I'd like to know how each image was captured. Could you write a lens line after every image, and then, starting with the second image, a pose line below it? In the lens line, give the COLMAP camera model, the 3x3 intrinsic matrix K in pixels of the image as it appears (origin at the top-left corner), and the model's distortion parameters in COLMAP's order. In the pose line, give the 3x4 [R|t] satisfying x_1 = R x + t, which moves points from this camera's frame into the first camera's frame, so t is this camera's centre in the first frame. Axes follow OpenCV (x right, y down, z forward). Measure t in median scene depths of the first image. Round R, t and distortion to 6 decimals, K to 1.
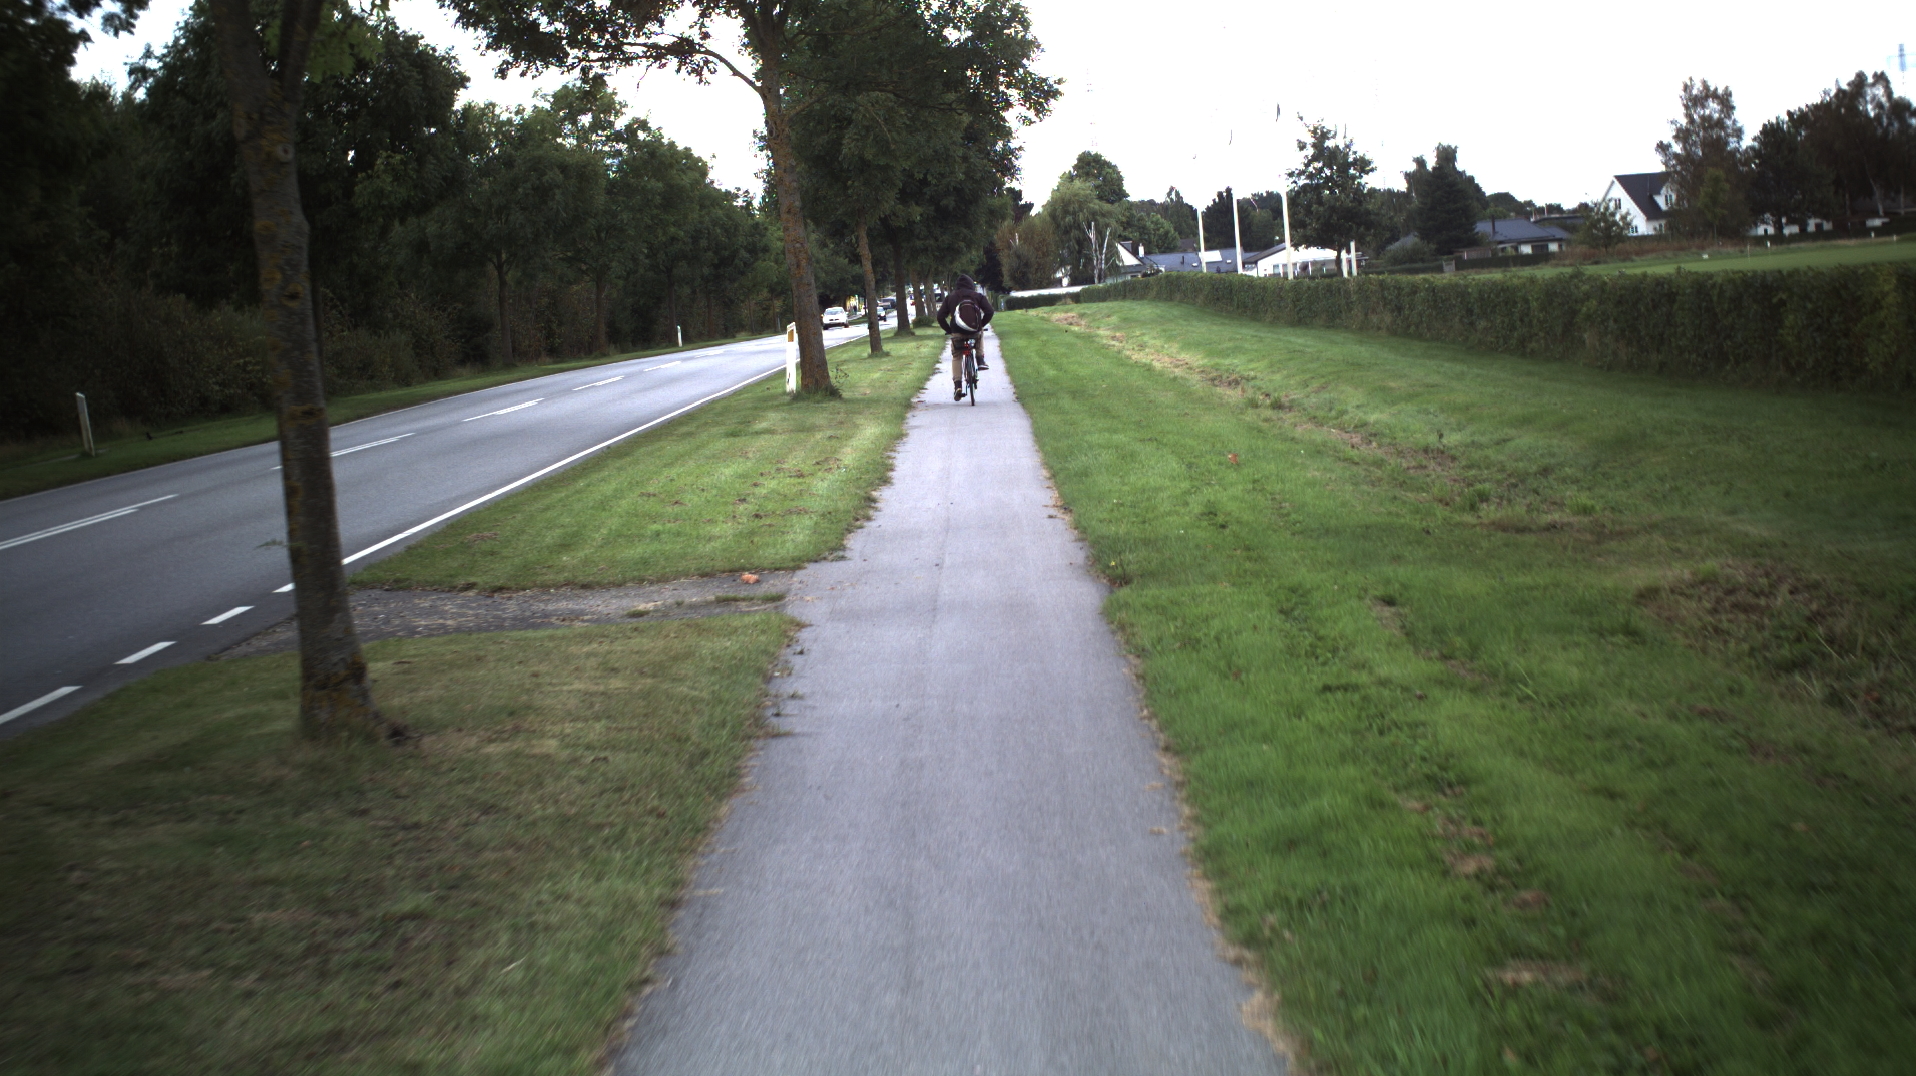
lens RADIAL K [[1864.6, 0, 934.7], [0, 1864.6, 535.7], [0, 0, 1]] dist [-0.060799, -0.005245]
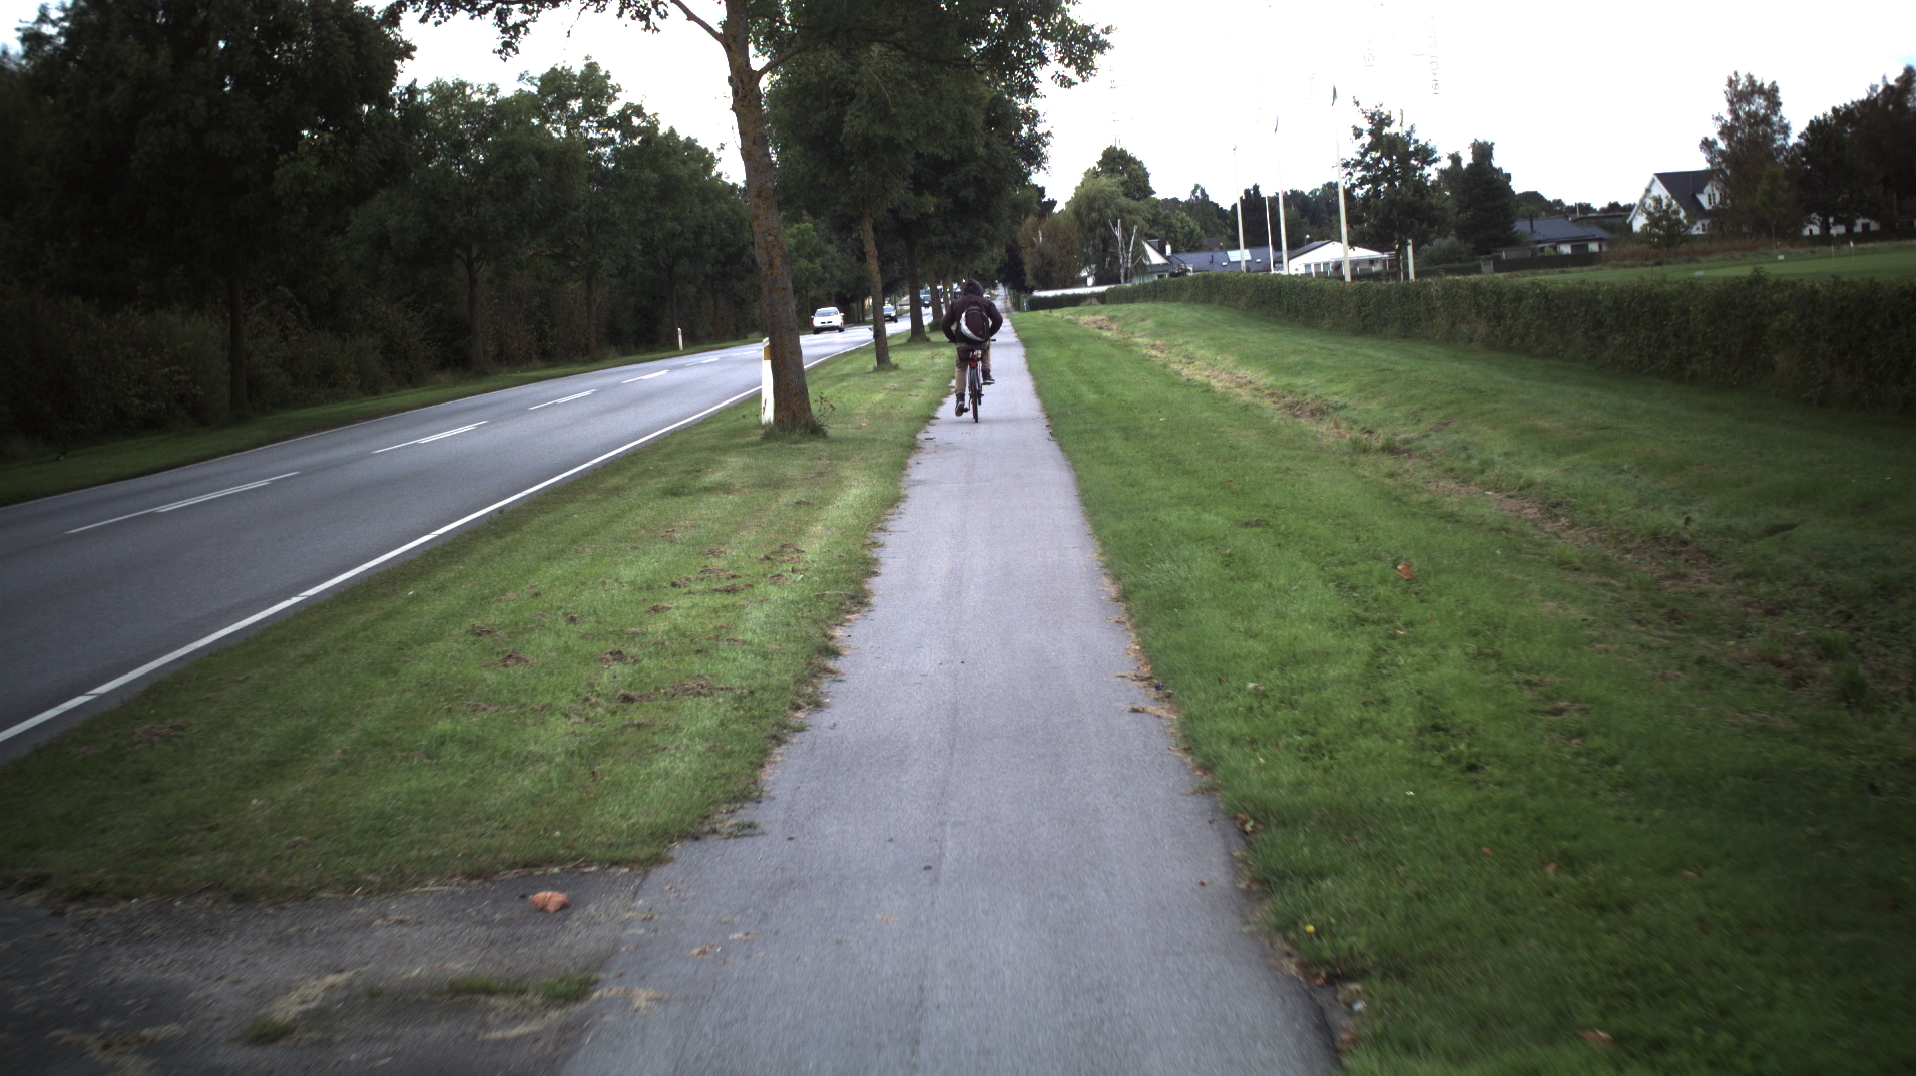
lens RADIAL K [[1864.8, 0, 958.0], [0, 1864.8, 538.0], [0, 0, 1]] dist [-0.060653, -0.002996]
pose [[0.999994, 0.003111, 0.001575, 0.001298], [-0.003115, 0.999993, 0.002192, -0.011613], [-0.001568, -0.002197, 0.999996, 0.078395]]
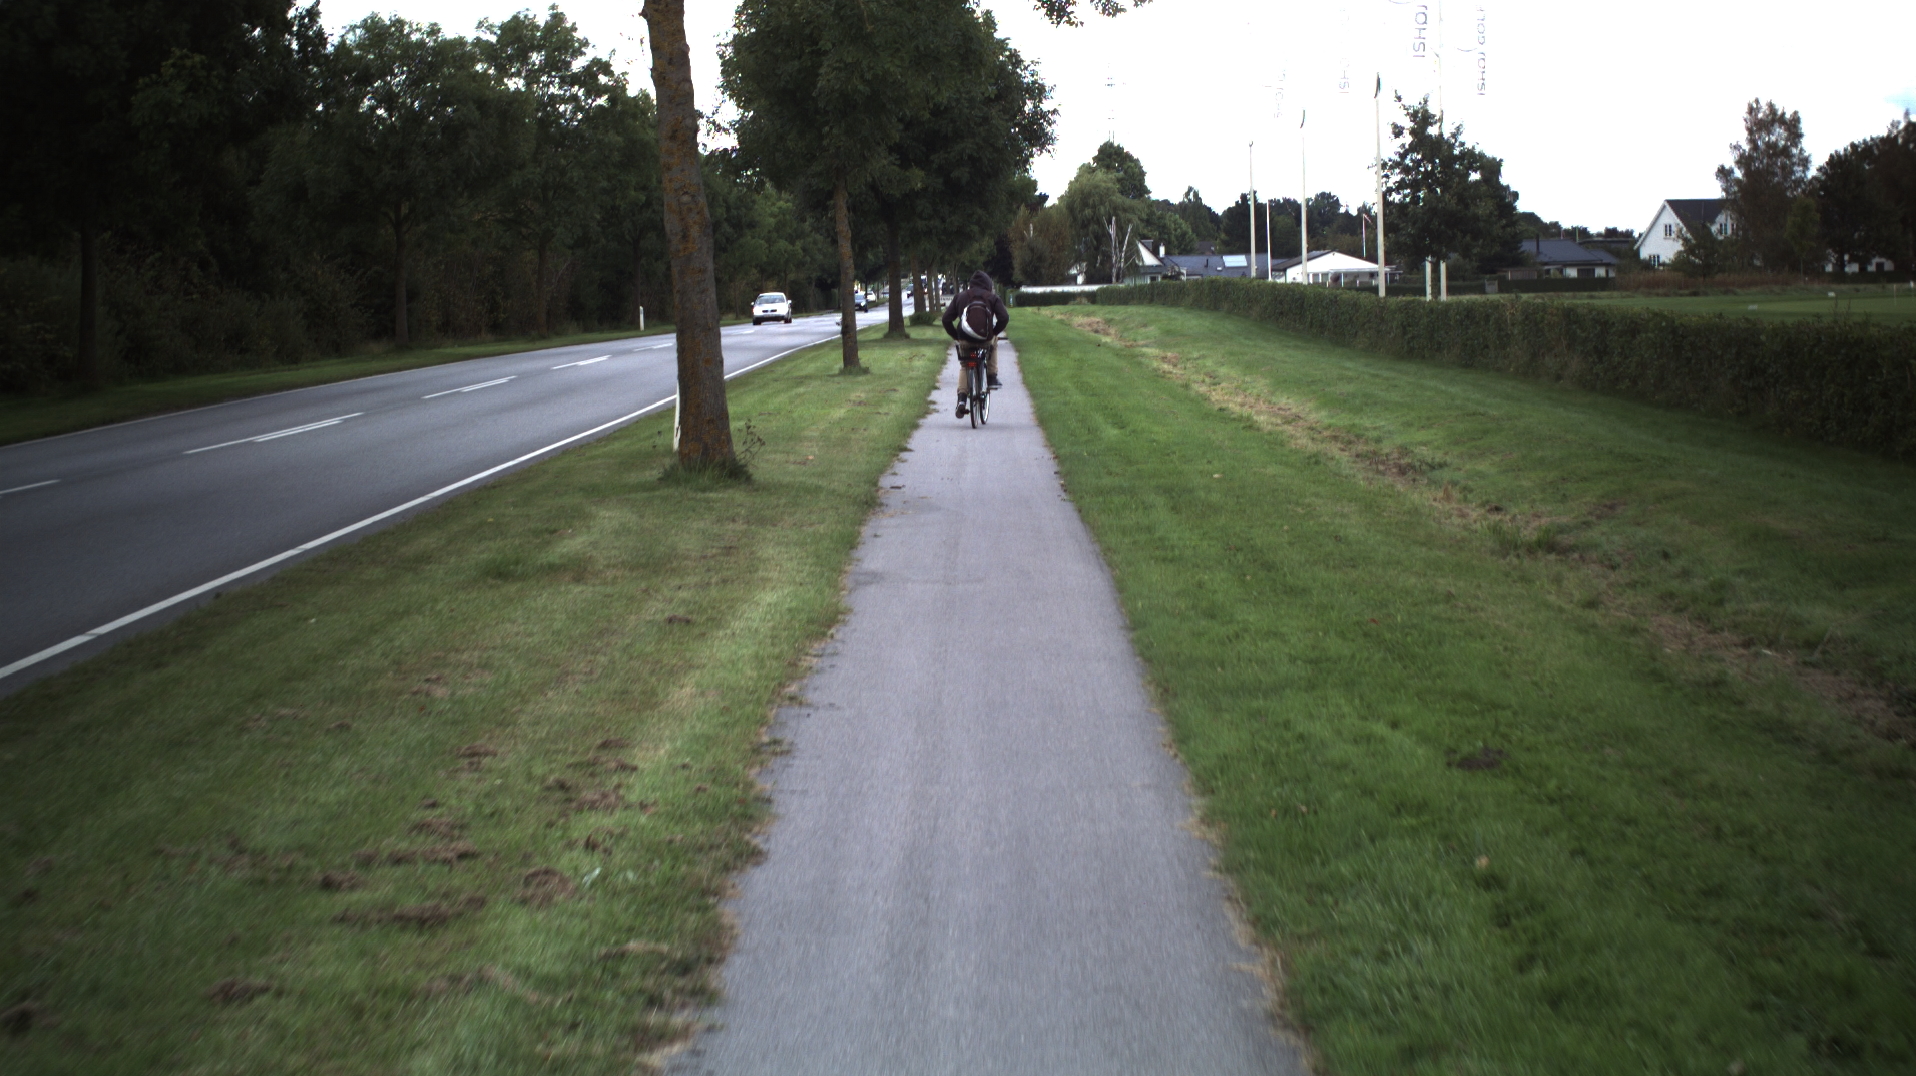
lens RADIAL K [[1864.6, 0, 934.7], [0, 1864.6, 535.7], [0, 0, 1]] dist [-0.060799, -0.005245]
pose [[0.998401, 0.056341, 0.004635, 0.000896], [-0.056368, 0.998393, 0.005906, -0.022345], [-0.004295, -0.006158, 0.999972, 0.157003]]
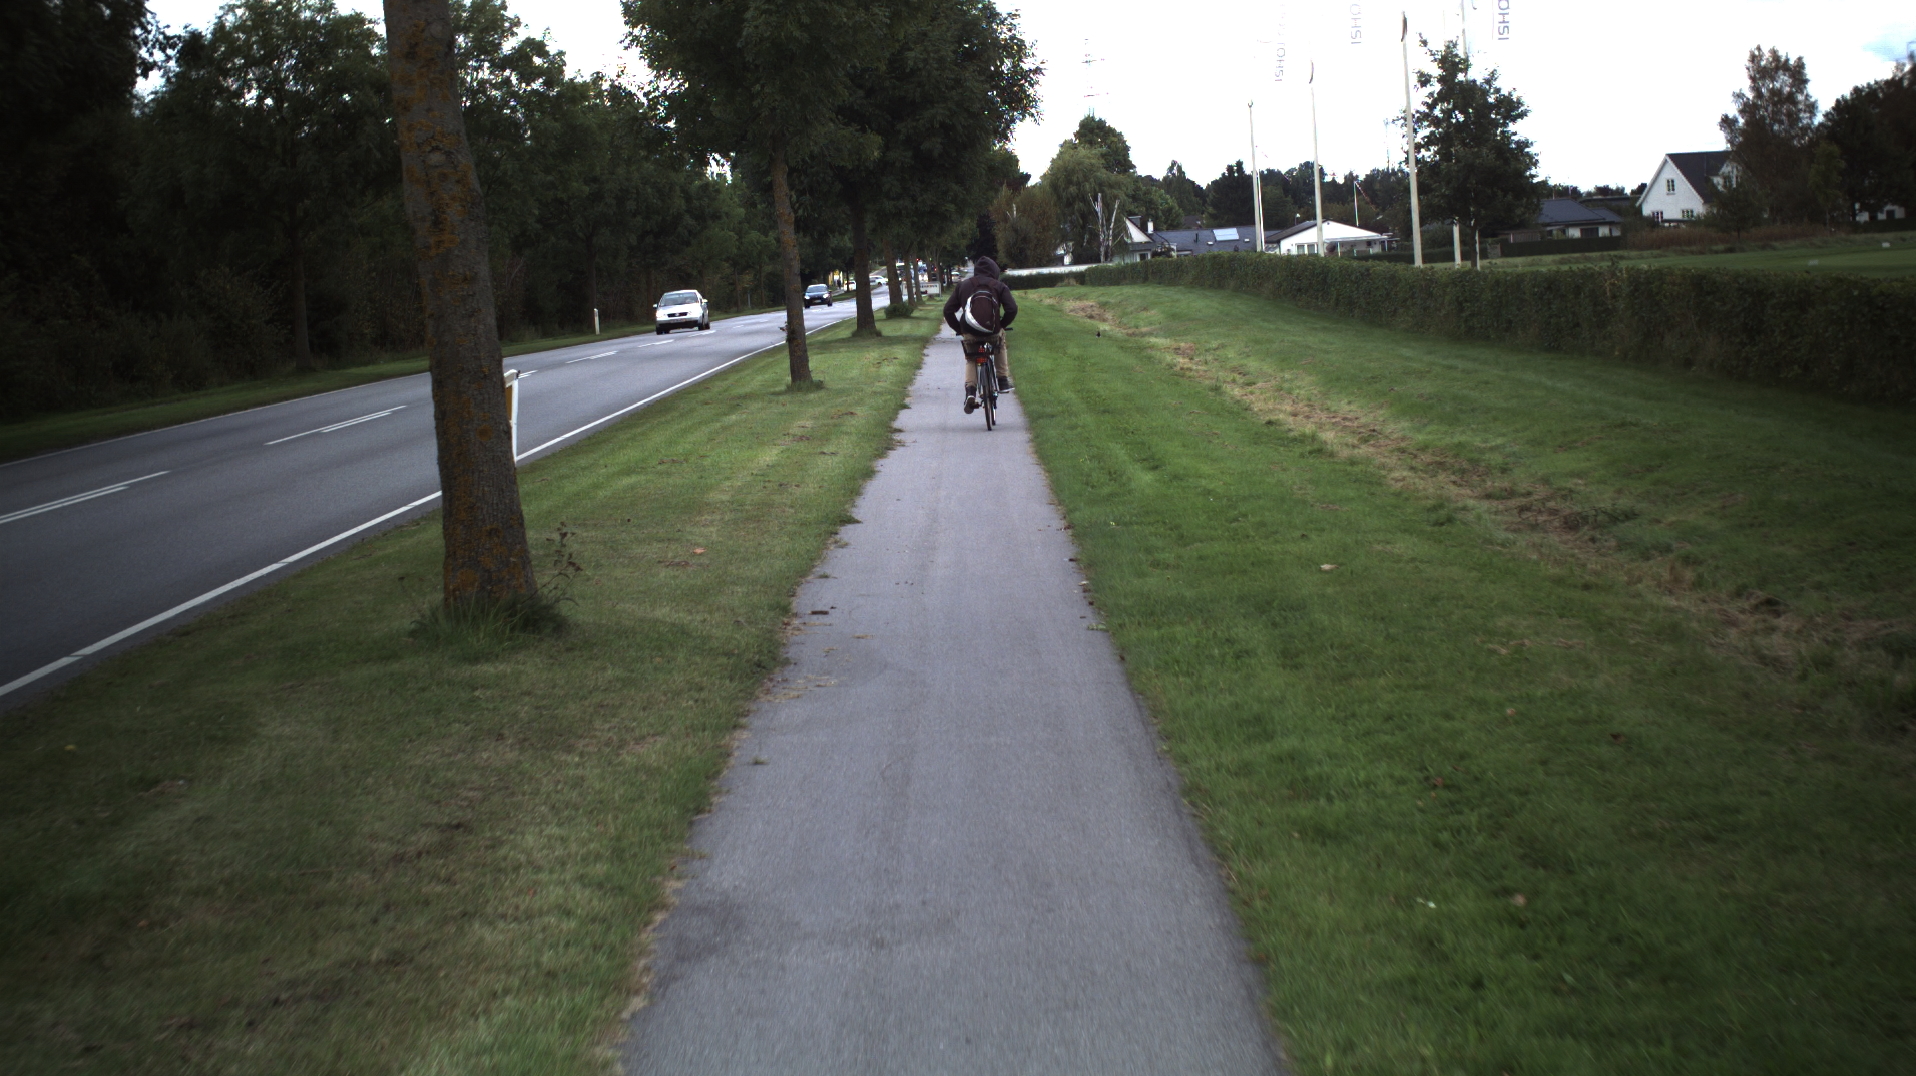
lens RADIAL K [[1864.6, 0, 934.7], [0, 1864.6, 535.7], [0, 0, 1]] dist [-0.060799, -0.005245]
pose [[0.999835, 0.016527, 0.007558, 0.004146], [-0.016628, 0.999770, 0.013525, -0.033482], [-0.007333, -0.013648, 0.999880, 0.235598]]
